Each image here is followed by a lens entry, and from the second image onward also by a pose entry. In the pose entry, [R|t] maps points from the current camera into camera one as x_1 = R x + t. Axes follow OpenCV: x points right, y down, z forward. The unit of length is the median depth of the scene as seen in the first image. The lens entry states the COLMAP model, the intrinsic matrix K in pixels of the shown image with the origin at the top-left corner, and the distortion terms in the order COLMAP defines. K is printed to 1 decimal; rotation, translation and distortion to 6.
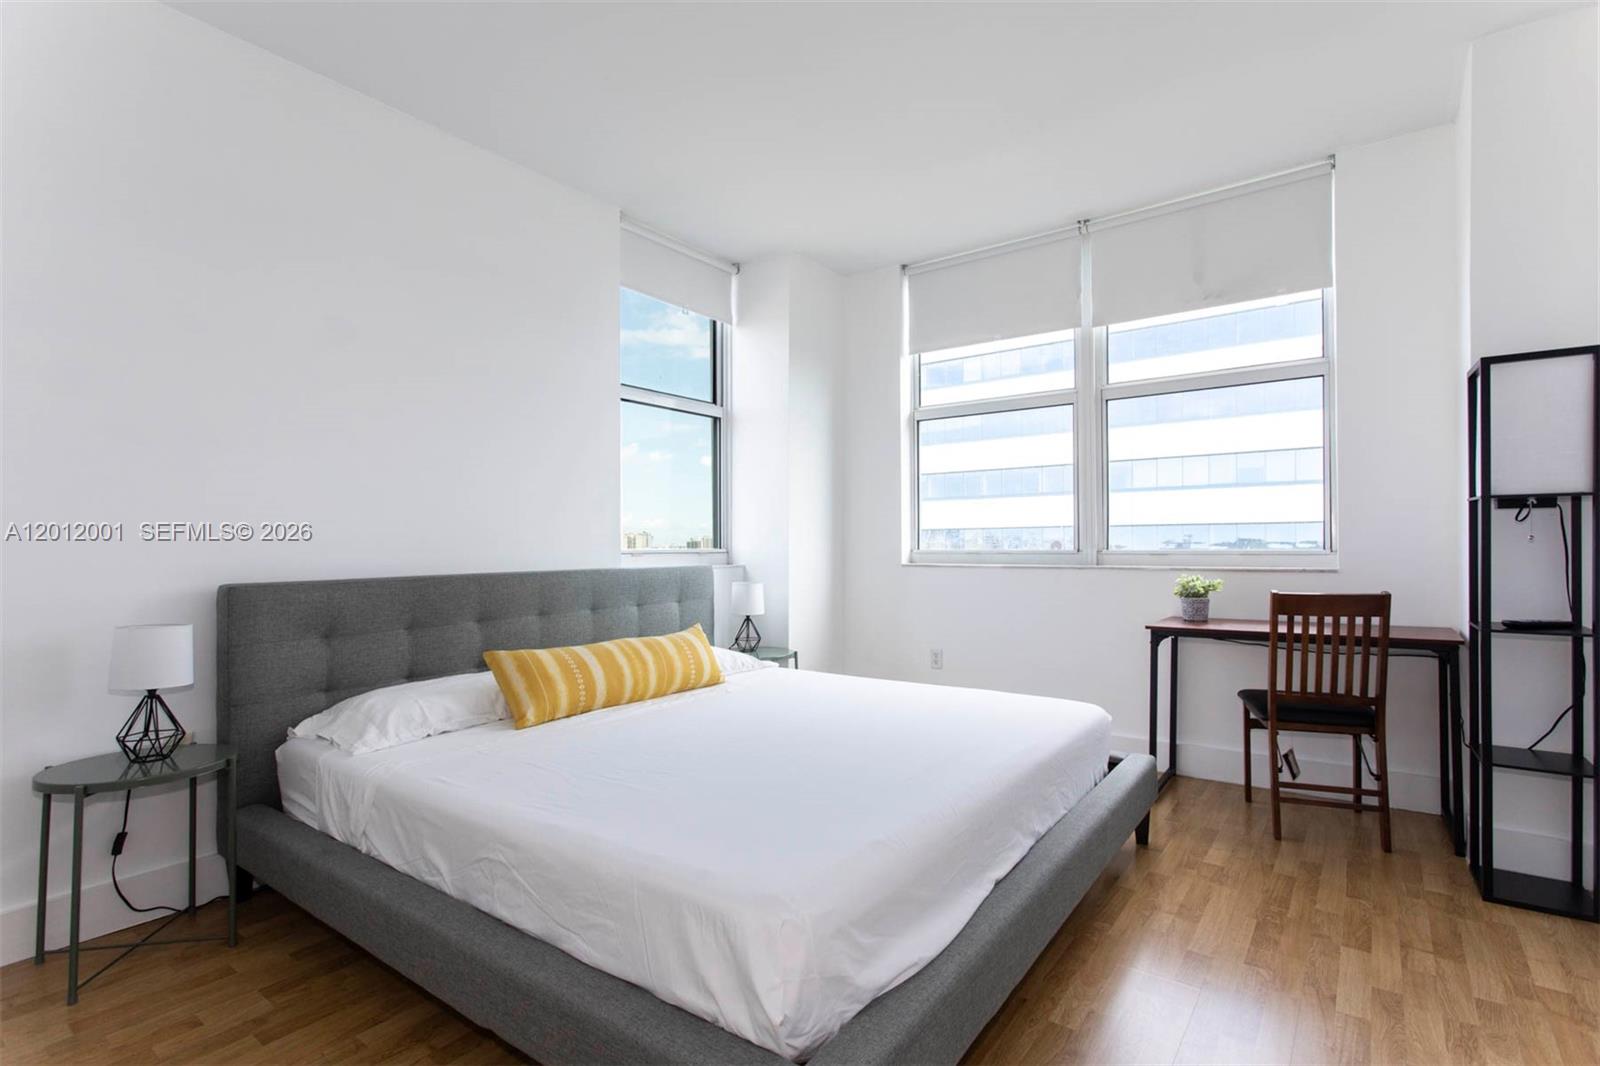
lens RADIAL K [[760.7, 0, 805.0], [0, 760.7, 541.6], [0, 0, 1]] dist [0.015270, -0.000141]
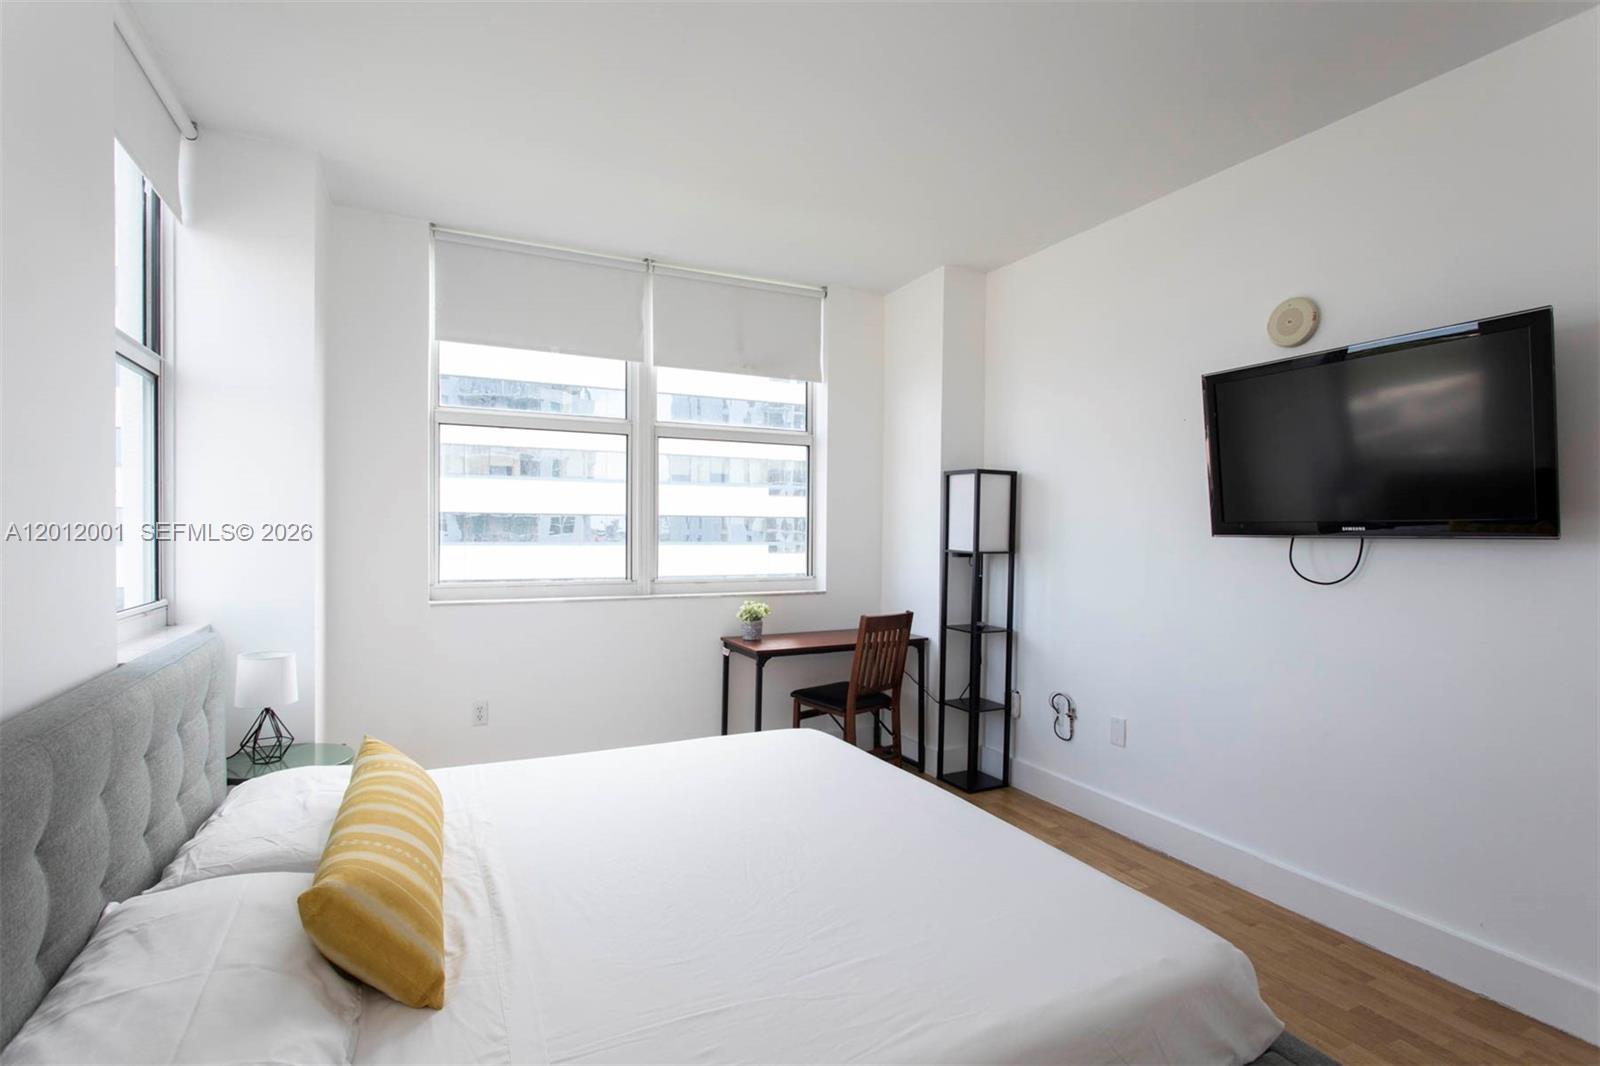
lens RADIAL K [[790.0, 0, 815.9], [0, 790.0, 530.2], [0, 0, 1]] dist [-0.033716, 0.024521]
pose [[0.448060, 0.005788, 0.893985, -0.470953], [-0.021877, 0.999751, 0.004492, -0.064811], [-0.893736, -0.021570, 0.448075, 0.313268]]
